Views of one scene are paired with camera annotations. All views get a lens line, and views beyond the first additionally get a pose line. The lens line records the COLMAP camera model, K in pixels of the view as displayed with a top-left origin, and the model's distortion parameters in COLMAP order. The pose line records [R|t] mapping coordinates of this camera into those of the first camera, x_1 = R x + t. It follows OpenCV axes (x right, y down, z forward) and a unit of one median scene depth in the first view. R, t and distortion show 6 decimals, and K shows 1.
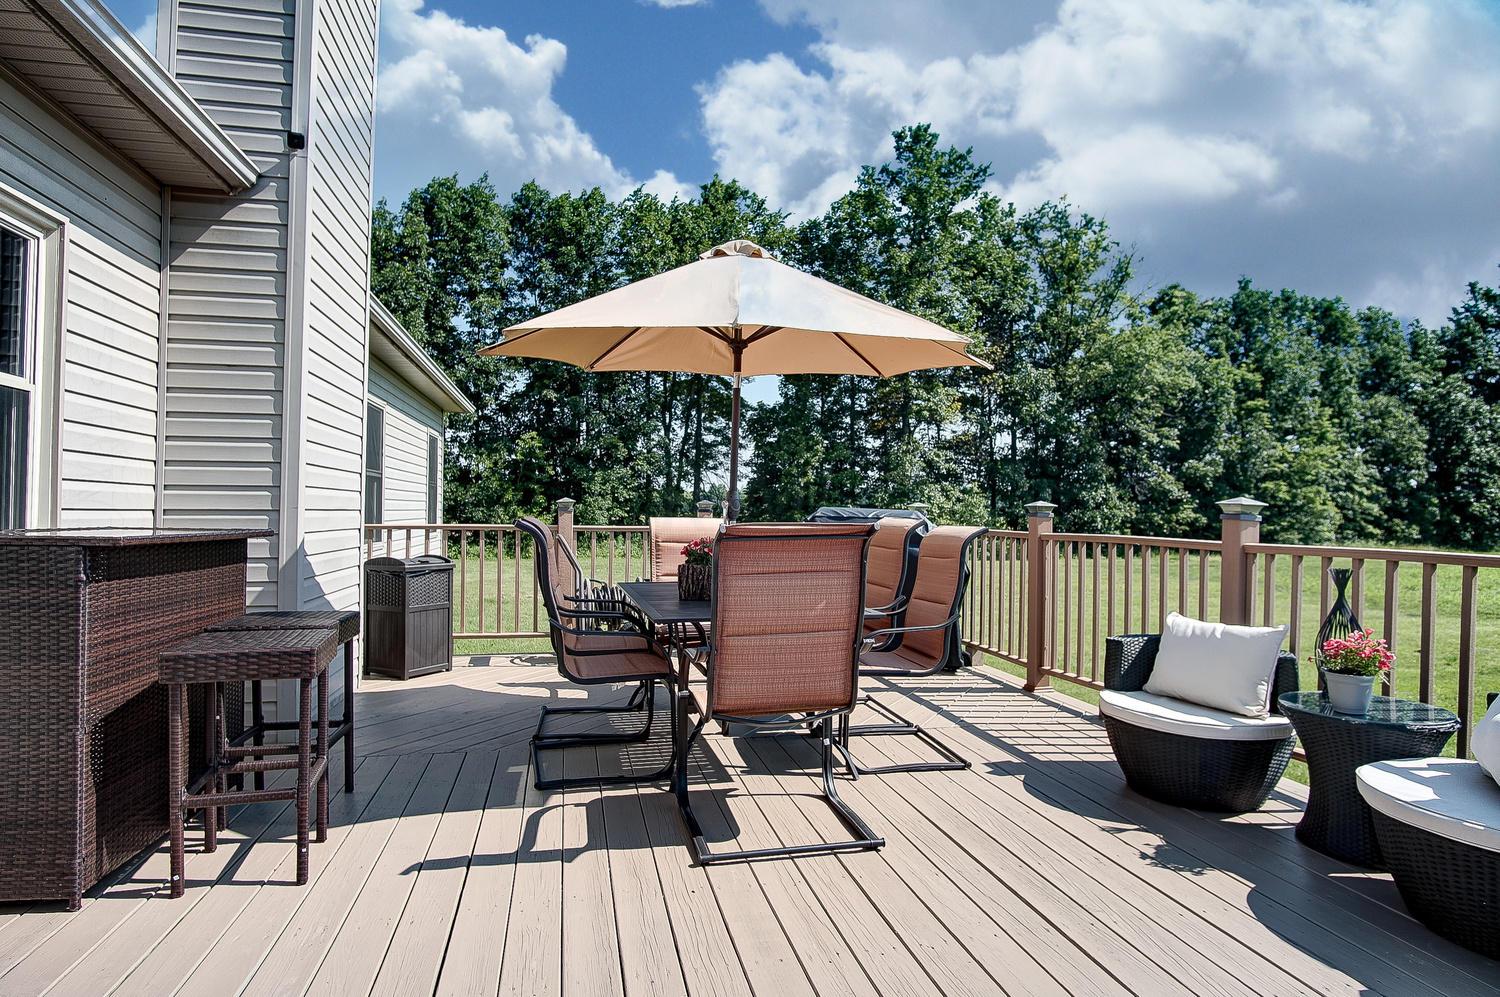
lens RADIAL K [[820.7, 0, 747.3], [0, 820.7, 501.7], [0, 0, 1]] dist [-0.030747, 0.003099]
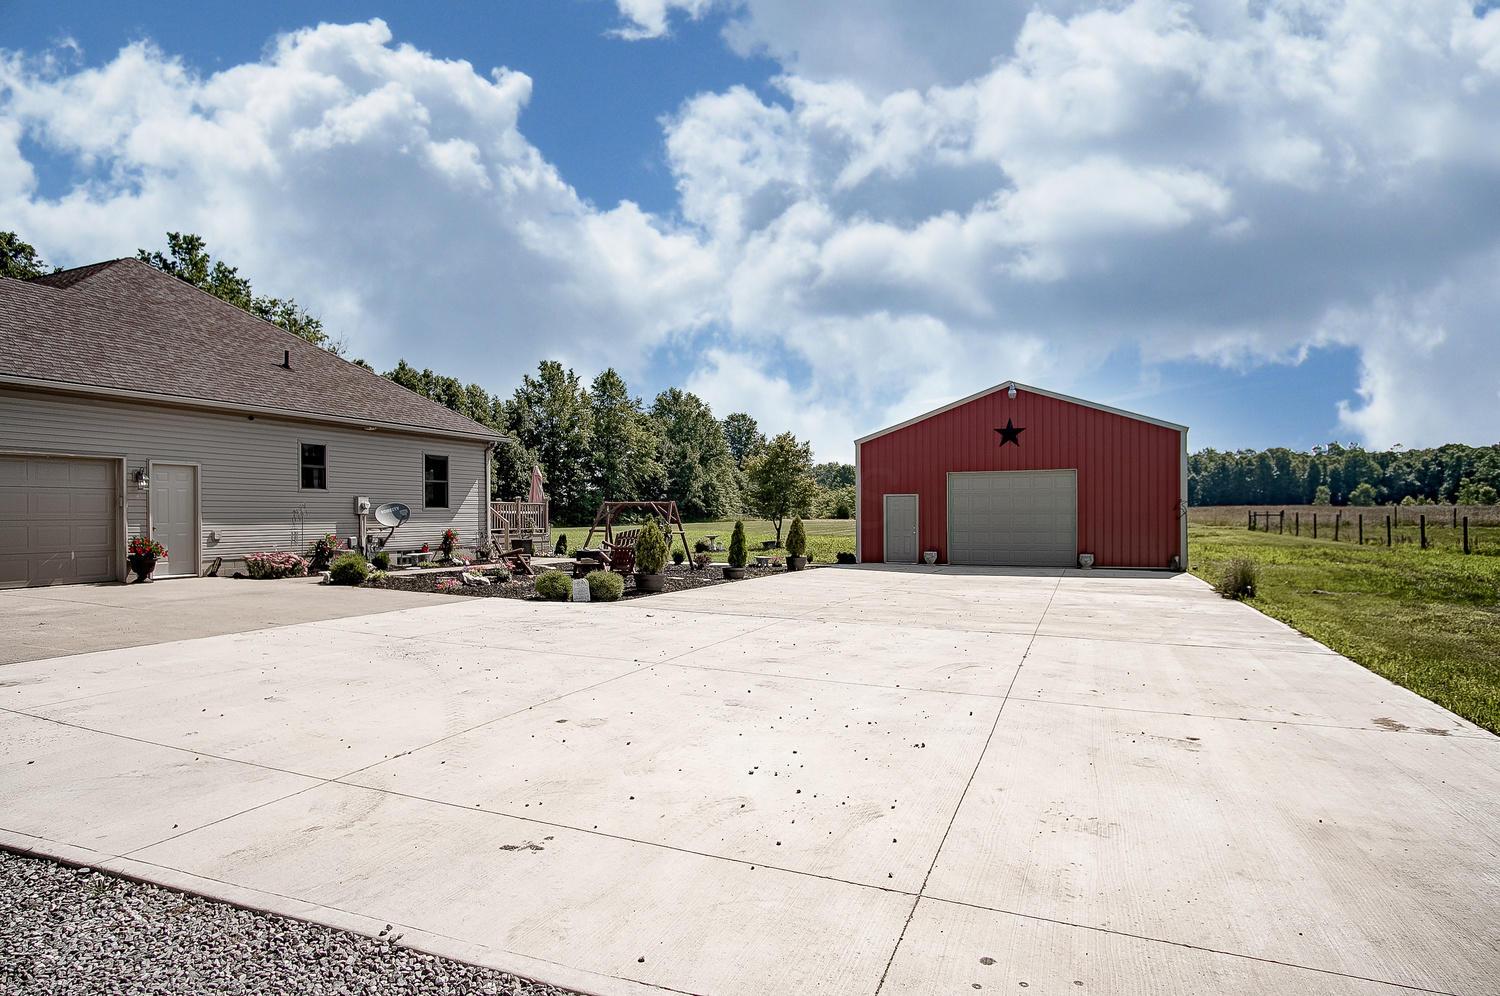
lens RADIAL K [[835.3, 0, 746.3], [0, 835.3, 530.2], [0, 0, 1]] dist [-0.022055, 0.002569]
pose [[0.585460, -0.024798, 0.810322, -0.394668], [-0.002089, 0.999483, 0.032097, 0.002039], [-0.810698, -0.020485, 0.585106, -0.624725]]
